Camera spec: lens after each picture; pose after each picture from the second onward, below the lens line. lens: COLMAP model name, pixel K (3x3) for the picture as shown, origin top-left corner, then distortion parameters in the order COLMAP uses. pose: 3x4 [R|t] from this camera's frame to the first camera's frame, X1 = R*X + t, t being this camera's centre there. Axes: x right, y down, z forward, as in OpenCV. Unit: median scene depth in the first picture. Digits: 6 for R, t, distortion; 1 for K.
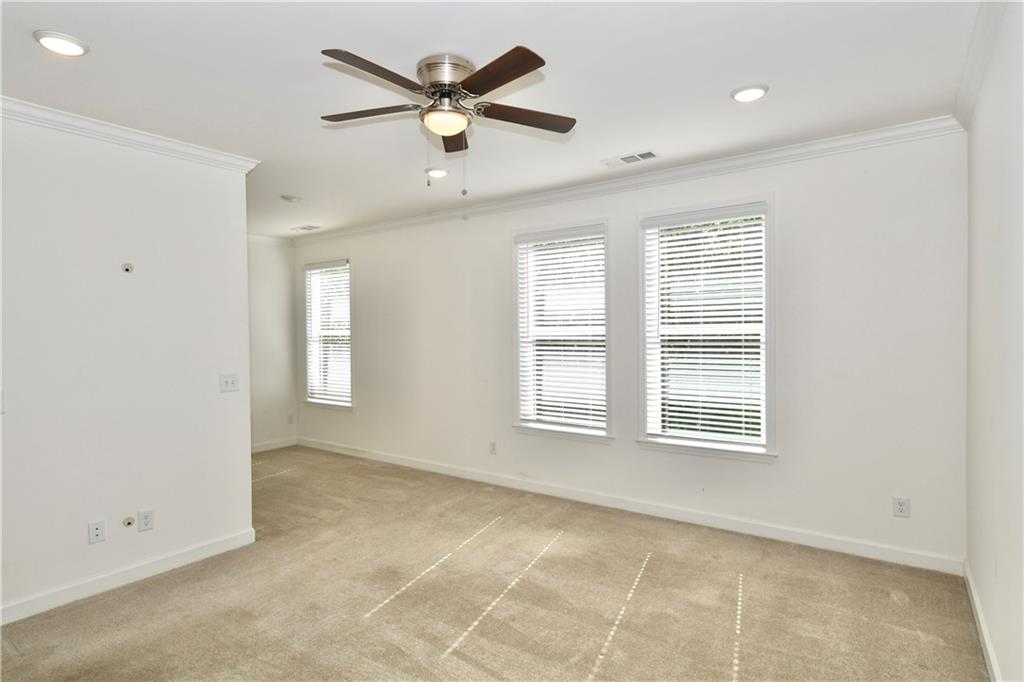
lens RADIAL K [[554.2, 0, 512.0], [0, 554.2, 341.0], [0, 0, 1]] dist [-0.021826, -0.000186]
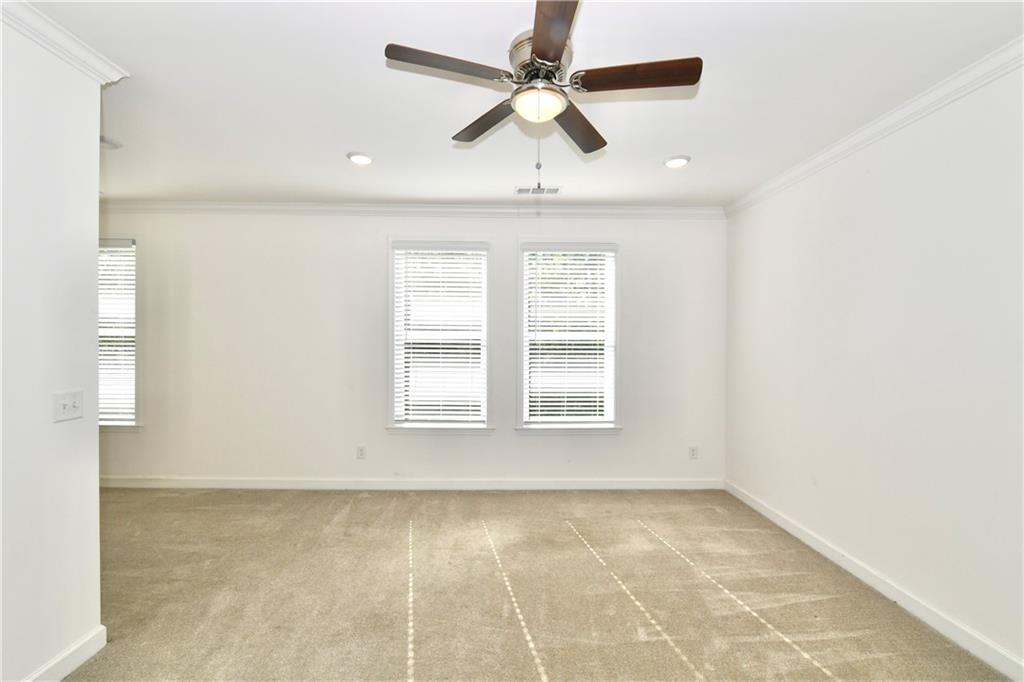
lens RADIAL K [[439.4, 0, 512.0], [0, 439.4, 341.0], [0, 0, 1]] dist [-0.025635, -0.000234]
pose [[0.787960, 0.008099, 0.615673, -0.350777], [-0.004591, 0.999963, -0.007279, -0.001005], [-0.615710, 0.002909, 0.787968, 0.257628]]
